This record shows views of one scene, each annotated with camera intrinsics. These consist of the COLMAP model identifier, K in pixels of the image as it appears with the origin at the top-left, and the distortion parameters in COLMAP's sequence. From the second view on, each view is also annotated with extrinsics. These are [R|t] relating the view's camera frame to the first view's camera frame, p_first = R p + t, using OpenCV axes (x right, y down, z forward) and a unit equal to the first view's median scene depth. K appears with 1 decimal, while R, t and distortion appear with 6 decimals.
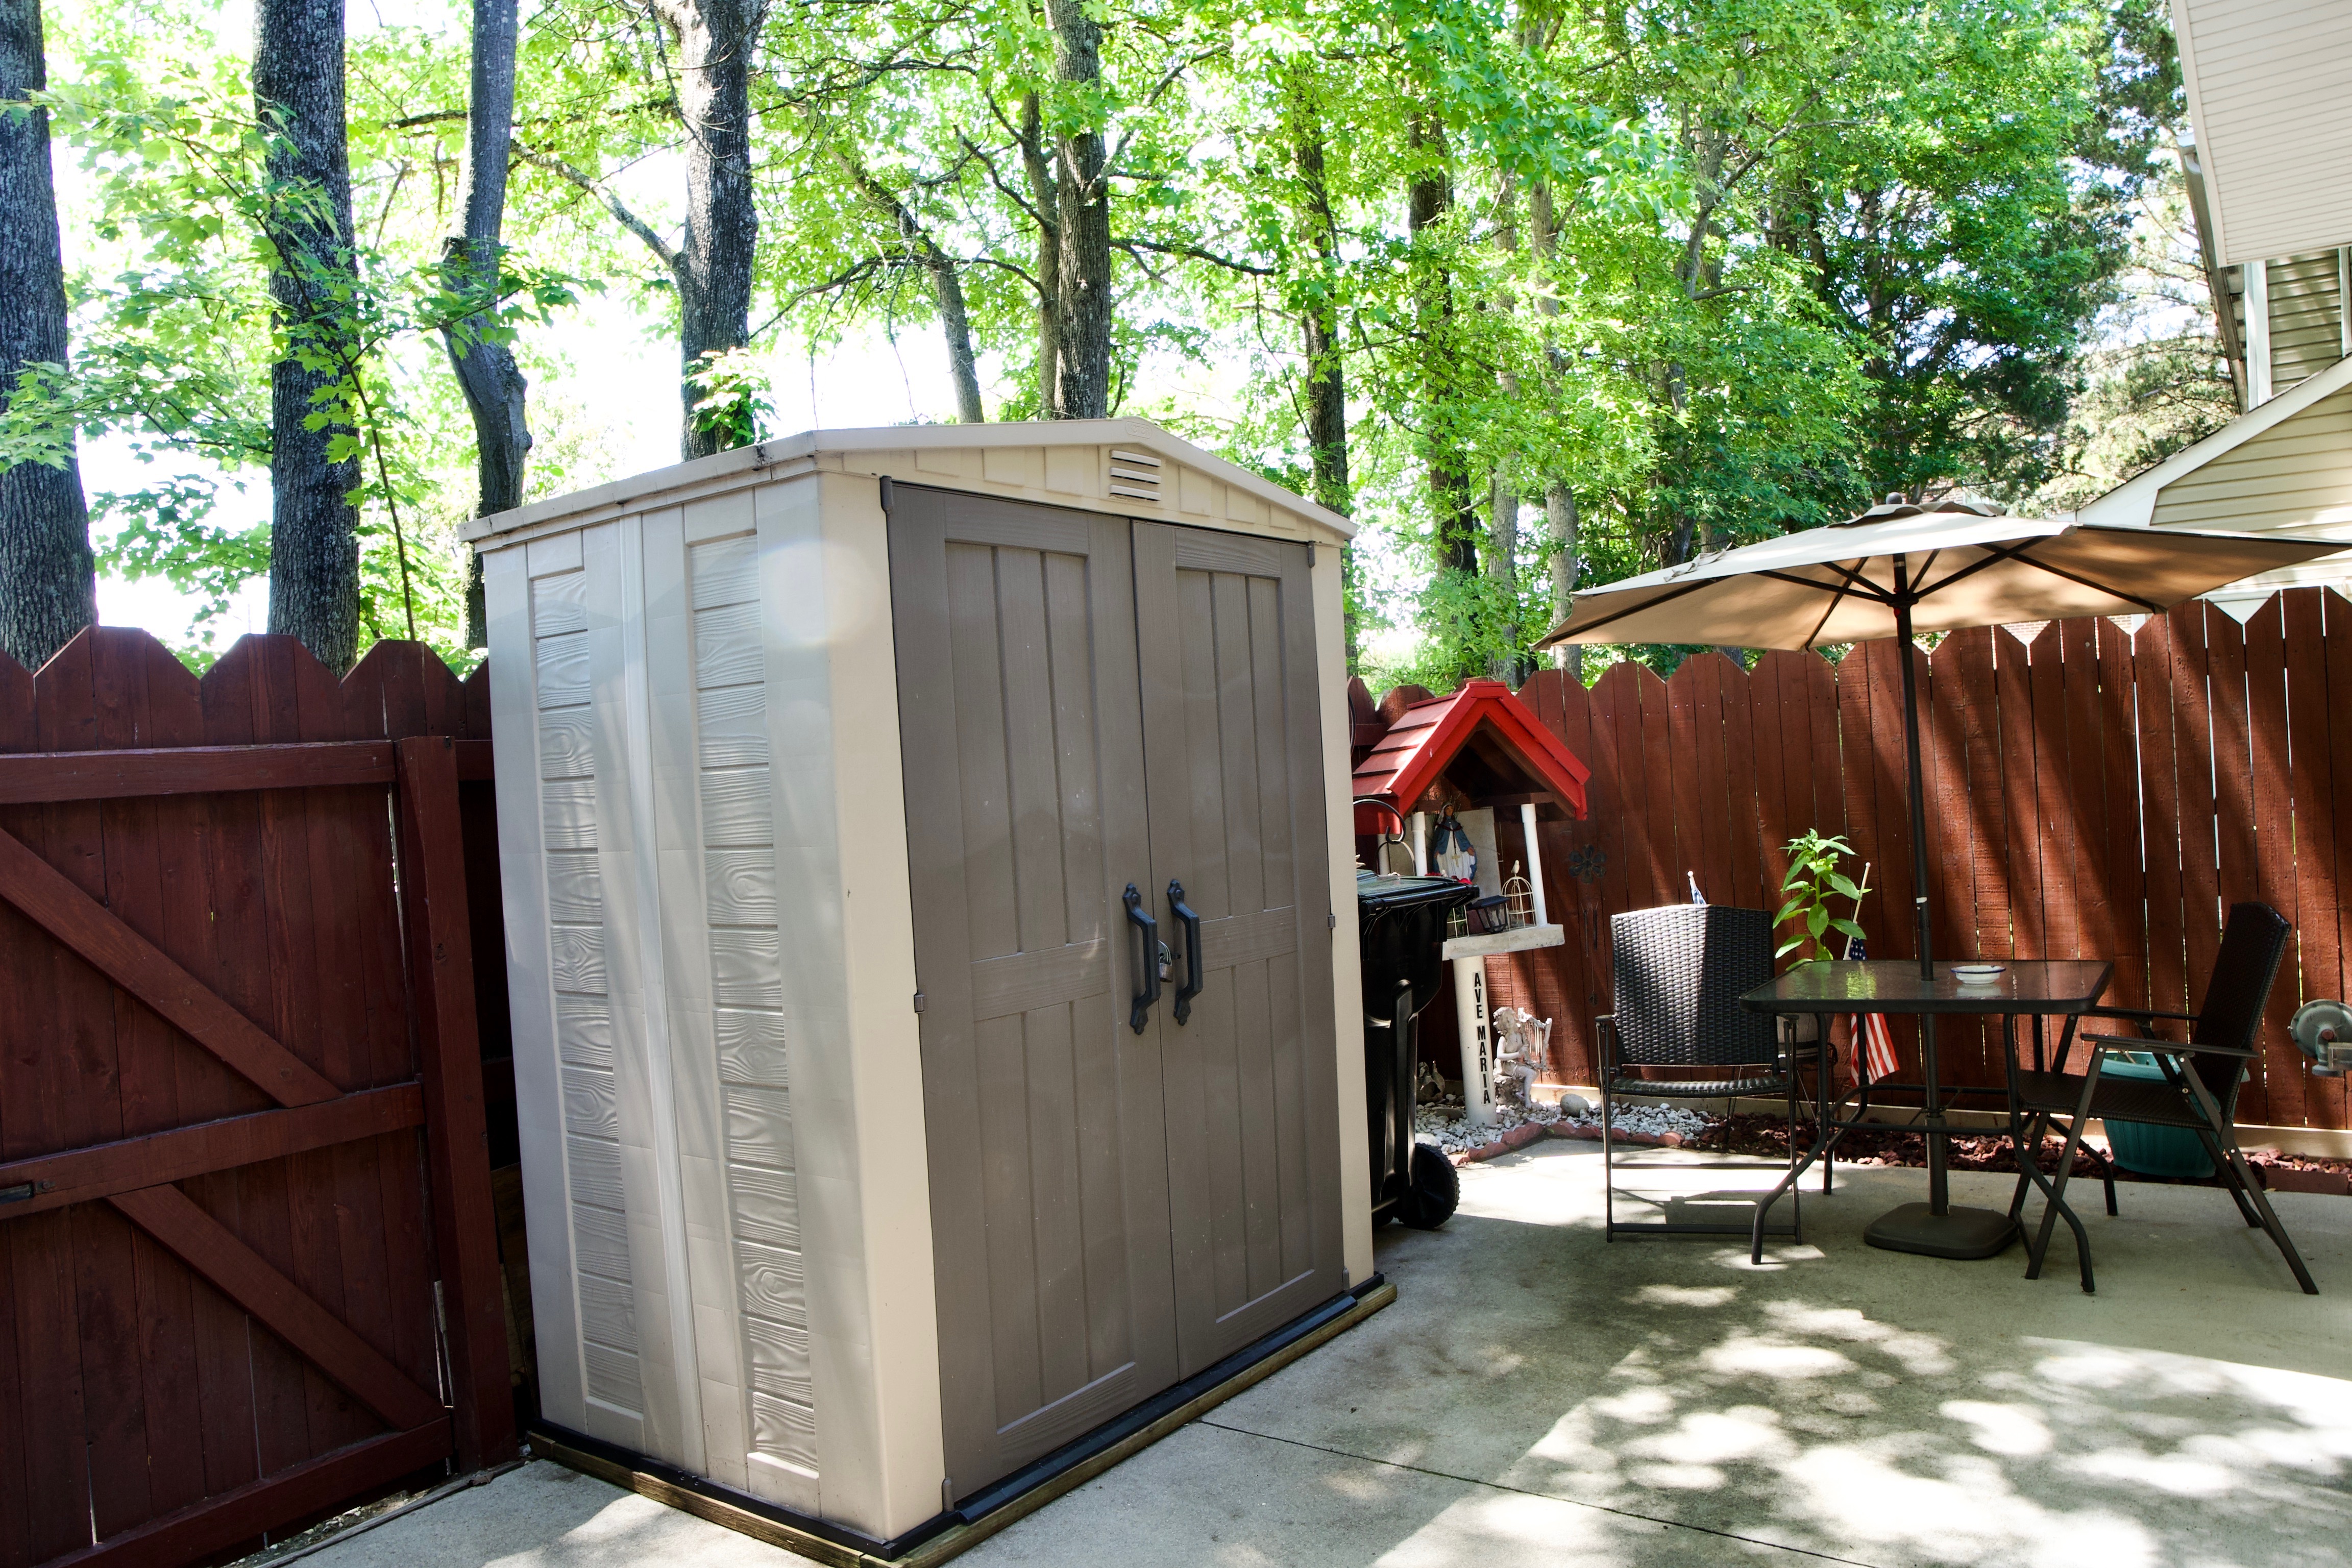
lens RADIAL K [[1637.4, 0, 1176.0], [0, 1637.4, 784.0], [0, 0, 1]] dist [0.000470, 0.002609]
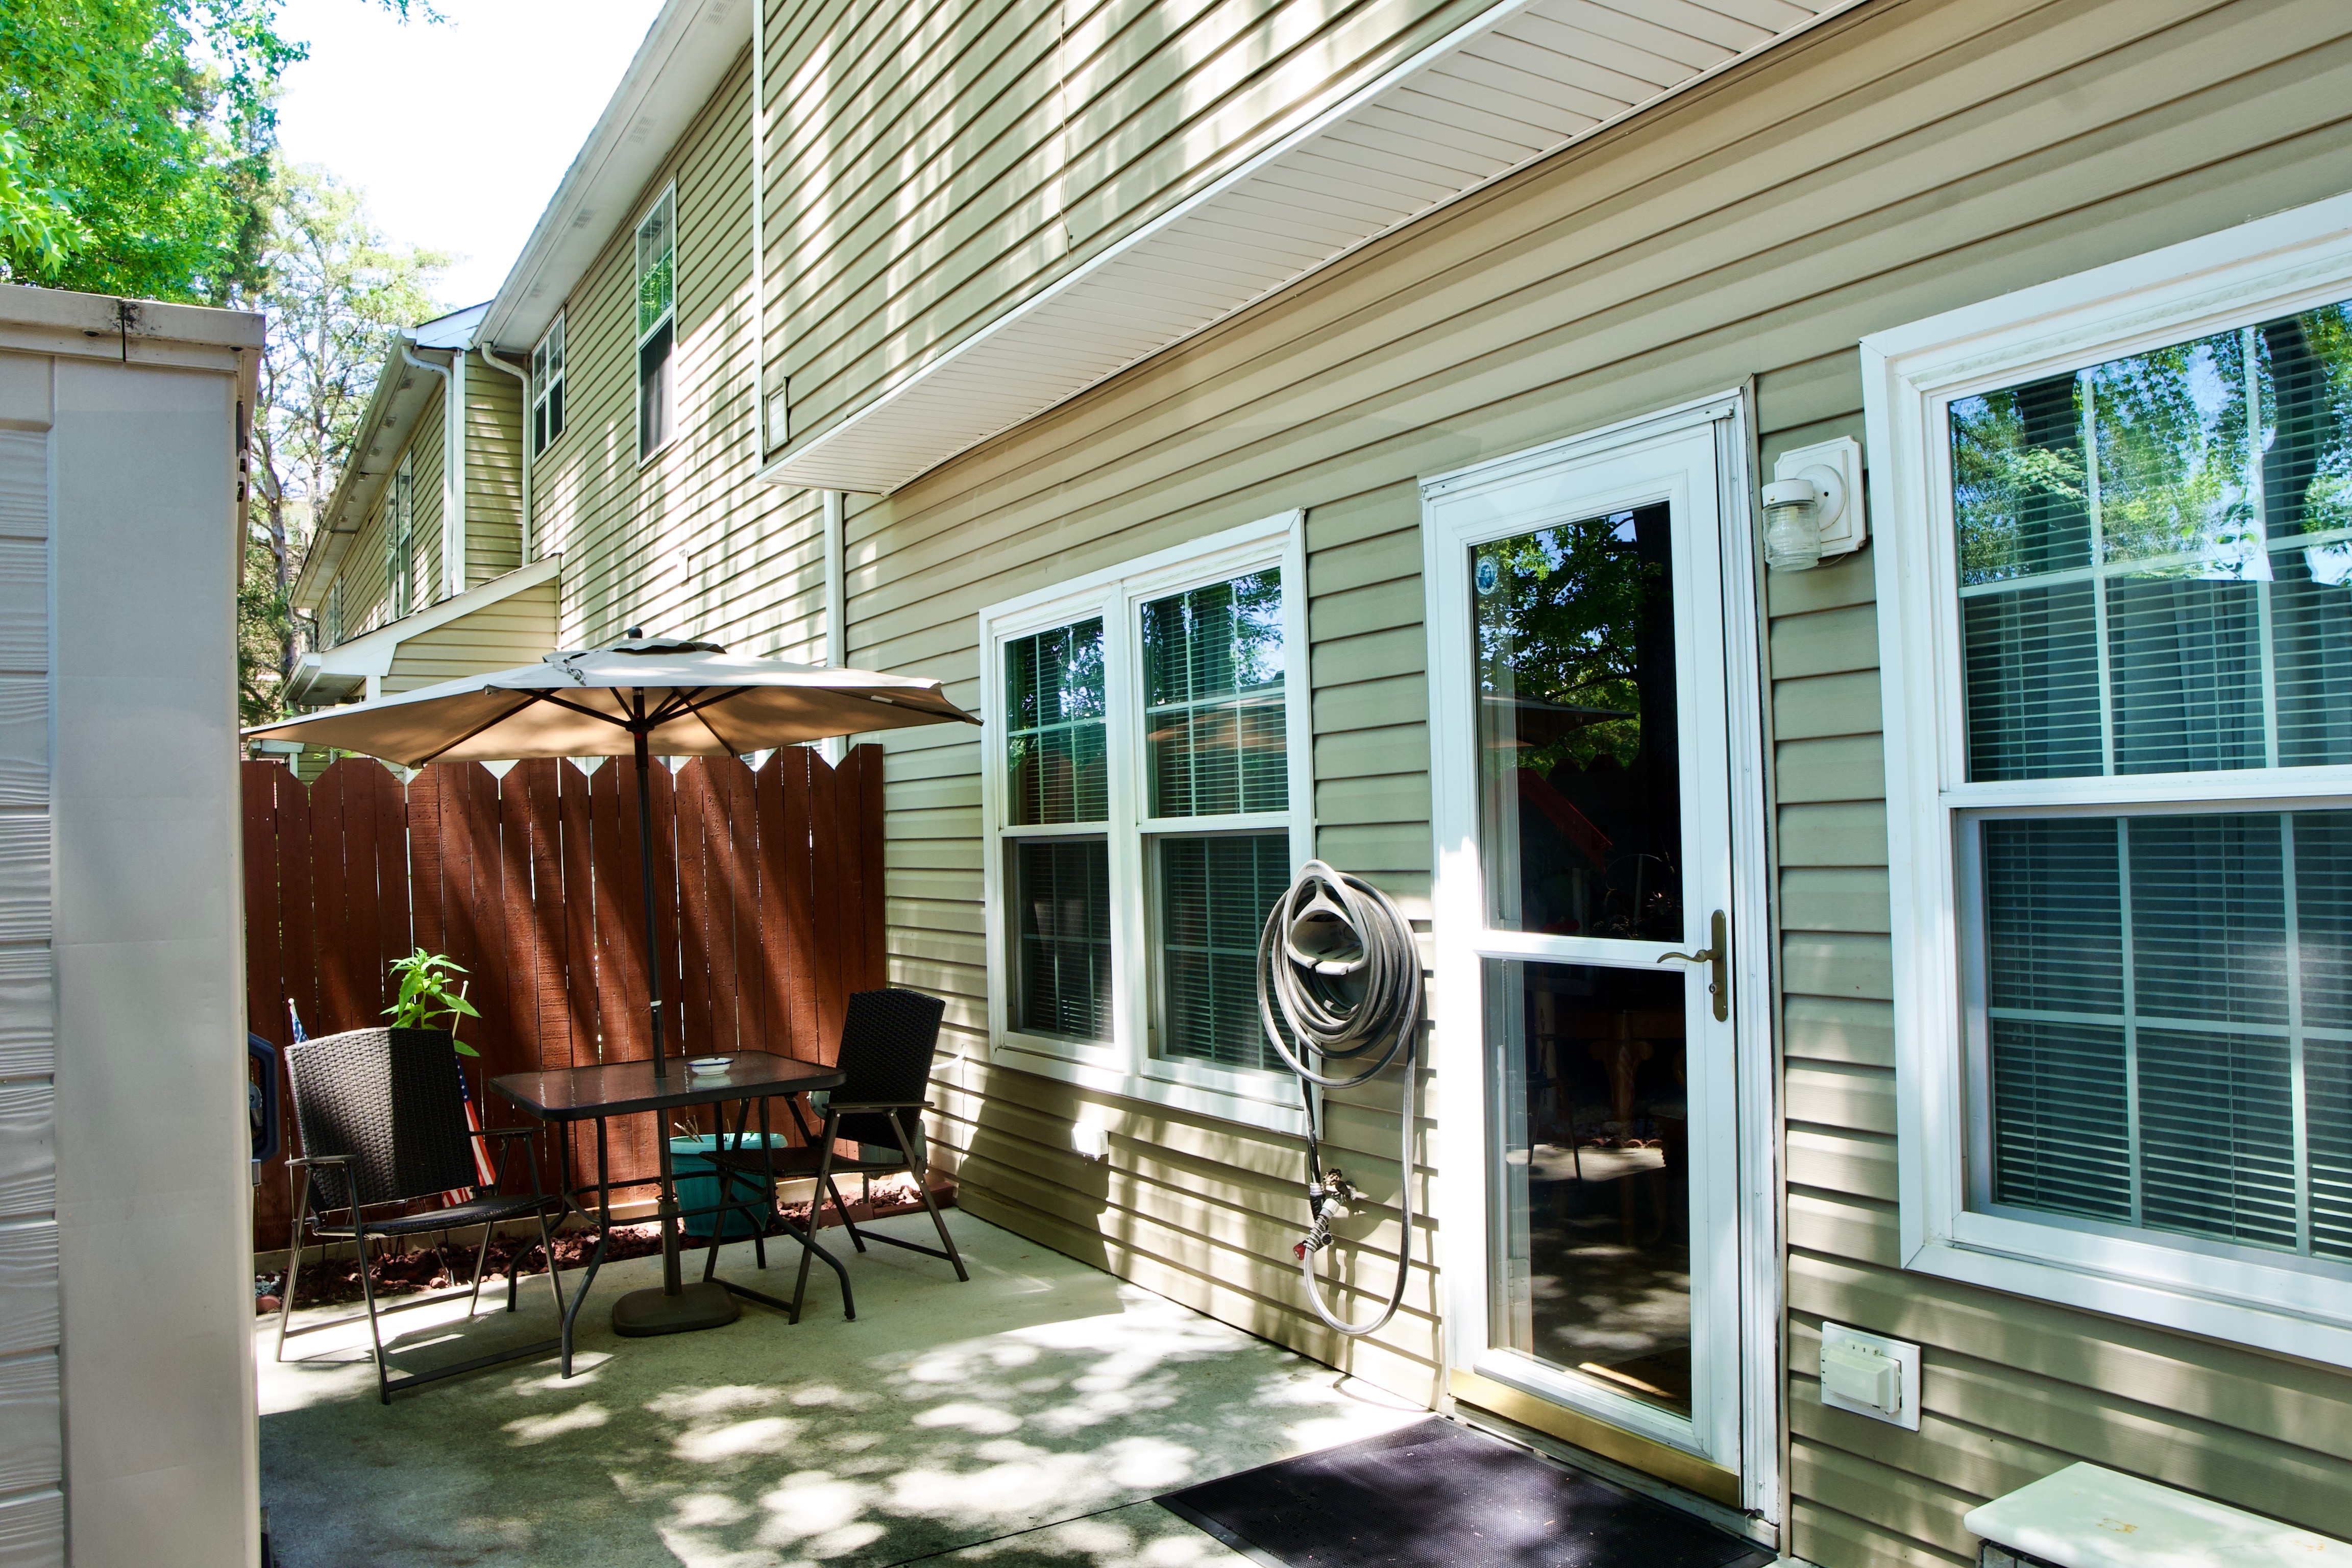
lens RADIAL K [[1627.6, 0, 1175.3], [0, 1627.6, 831.7], [0, 0, 1]] dist [-0.000051, -0.099529]
pose [[0.448357, 0.044885, 0.892727, -0.398585], [0.008509, 0.998479, -0.054475, 0.021644], [-0.893814, 0.032021, 0.447293, 0.247234]]
